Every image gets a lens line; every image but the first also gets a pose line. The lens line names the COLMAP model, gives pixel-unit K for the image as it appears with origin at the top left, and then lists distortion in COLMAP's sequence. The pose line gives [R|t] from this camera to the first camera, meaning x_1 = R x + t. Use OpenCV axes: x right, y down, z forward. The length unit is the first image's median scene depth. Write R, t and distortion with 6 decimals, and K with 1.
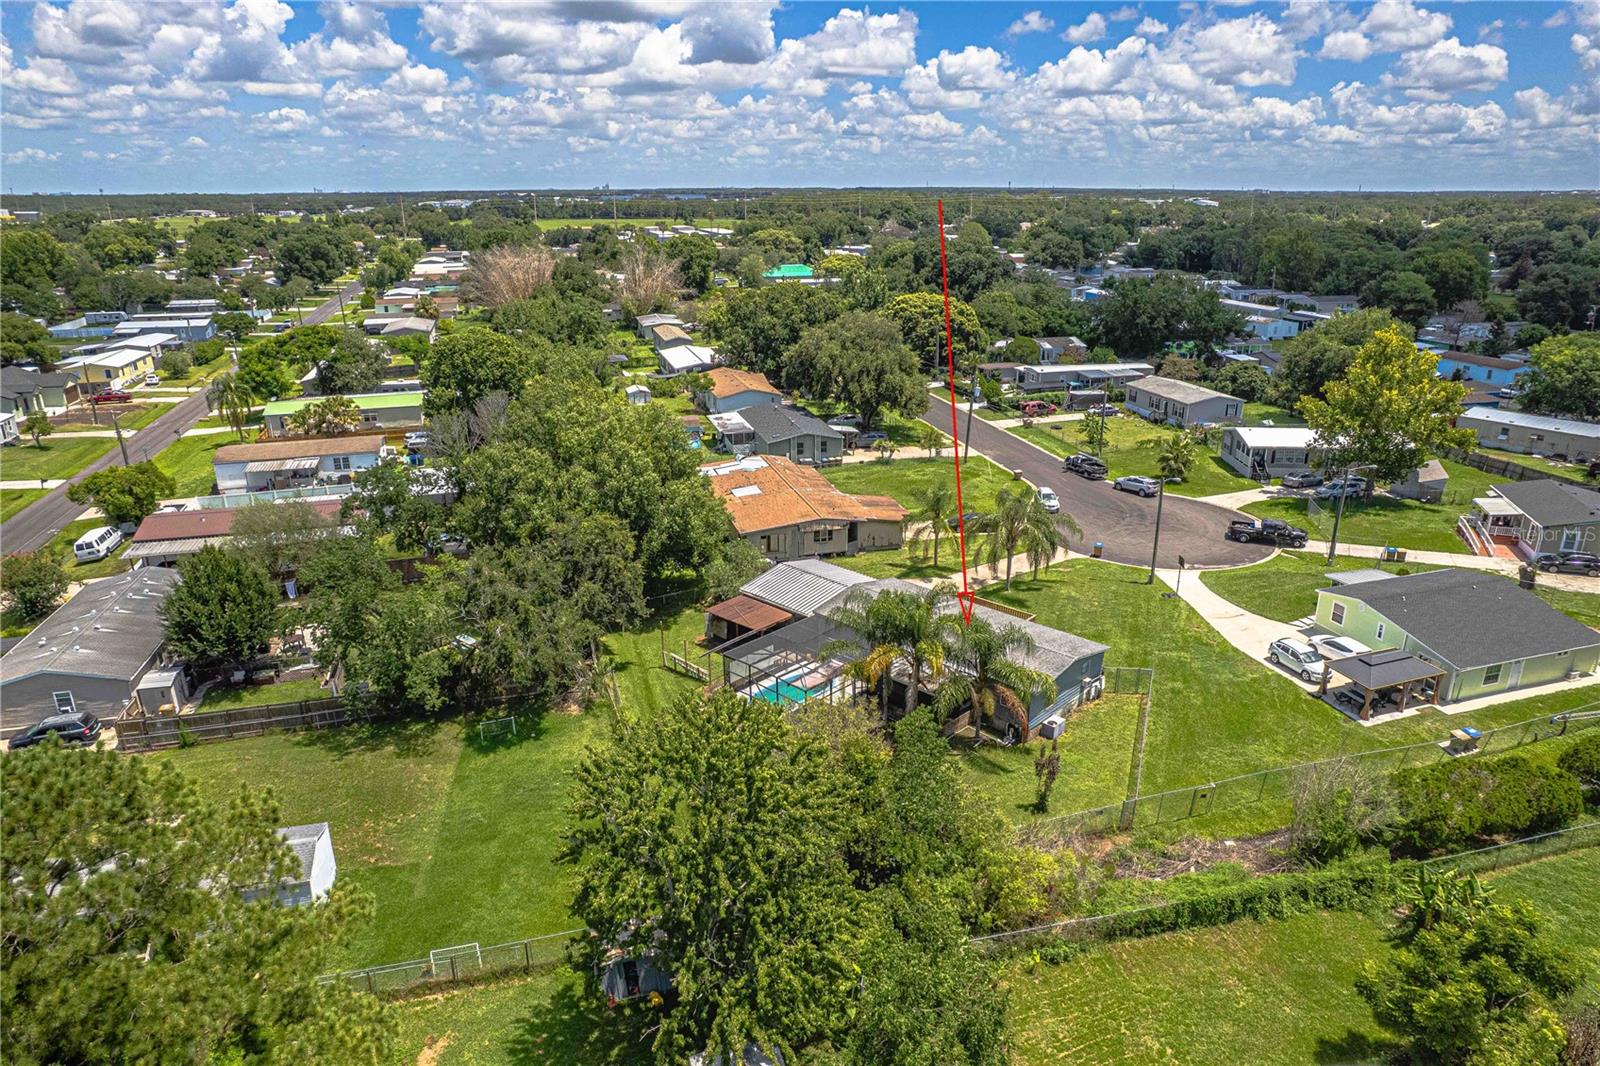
lens RADIAL K [[1031.5, 0, 796.0], [0, 1031.5, 528.9], [0, 0, 1]] dist [-0.082873, 0.077322]
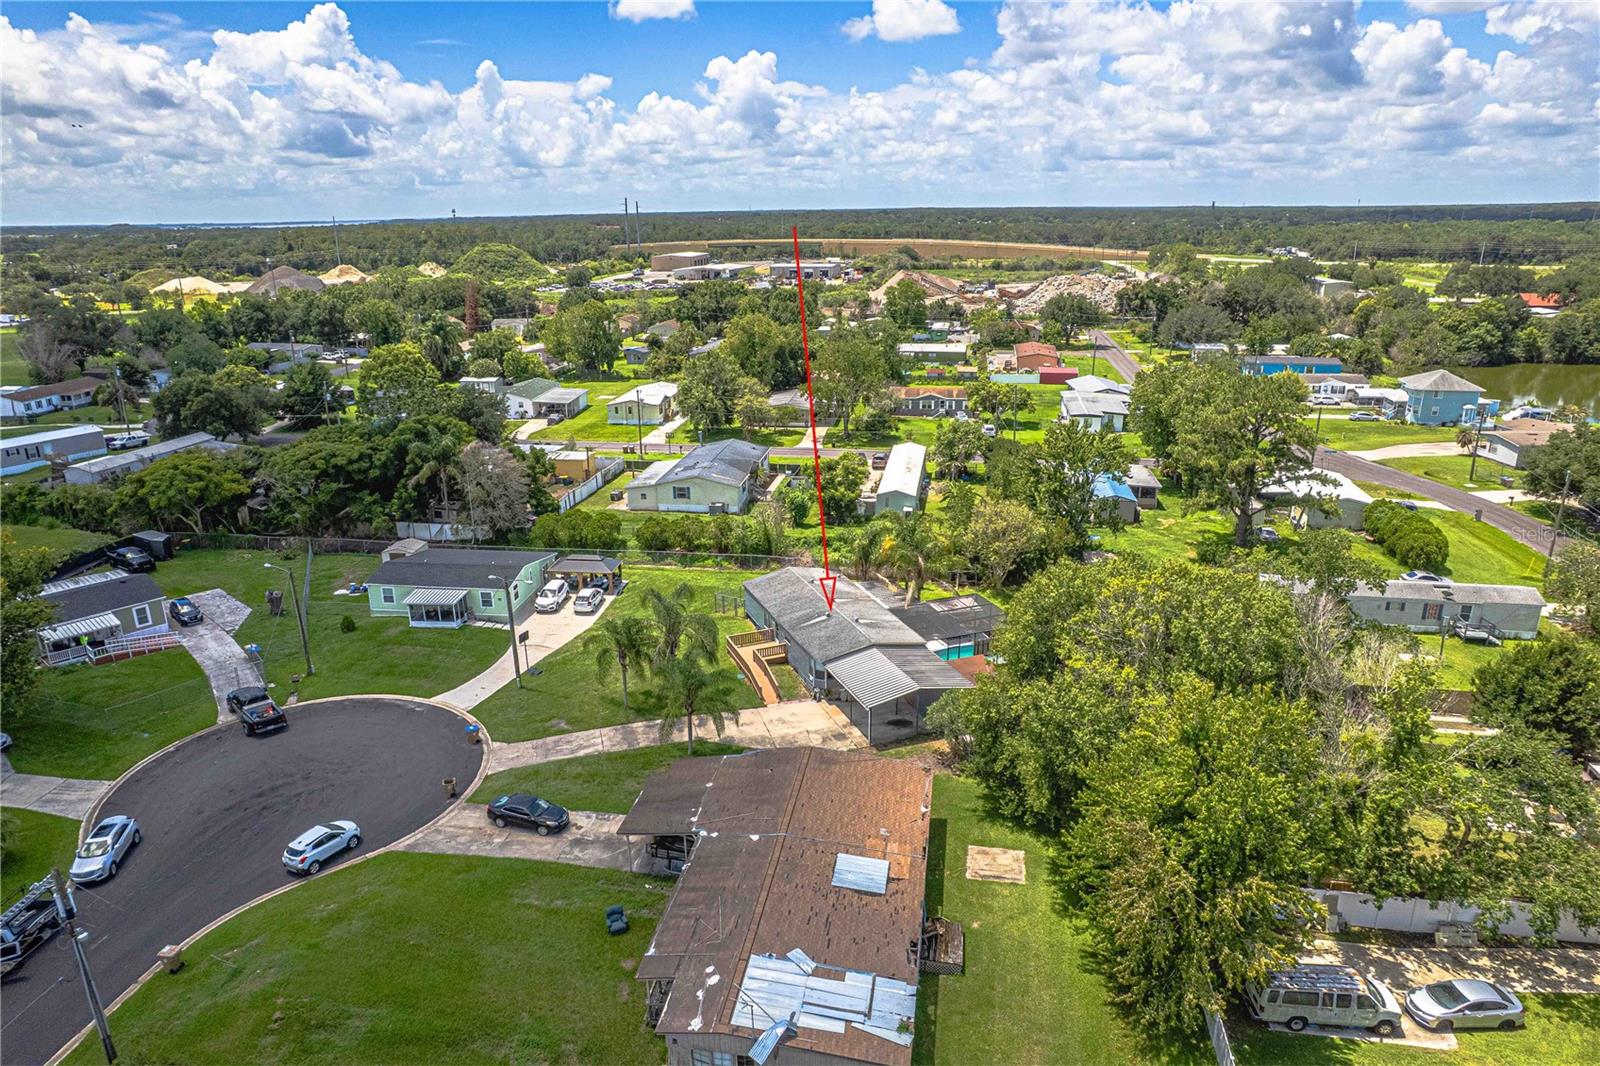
lens RADIAL K [[1031.5, 0, 796.0], [0, 1031.5, 528.9], [0, 0, 1]] dist [-0.082873, 0.077322]
pose [[-0.906331, -0.112037, 0.407445, -0.188765], [0.149723, 0.816517, 0.557569, -0.423588], [-0.395155, 0.566346, -0.723260, 1.162395]]
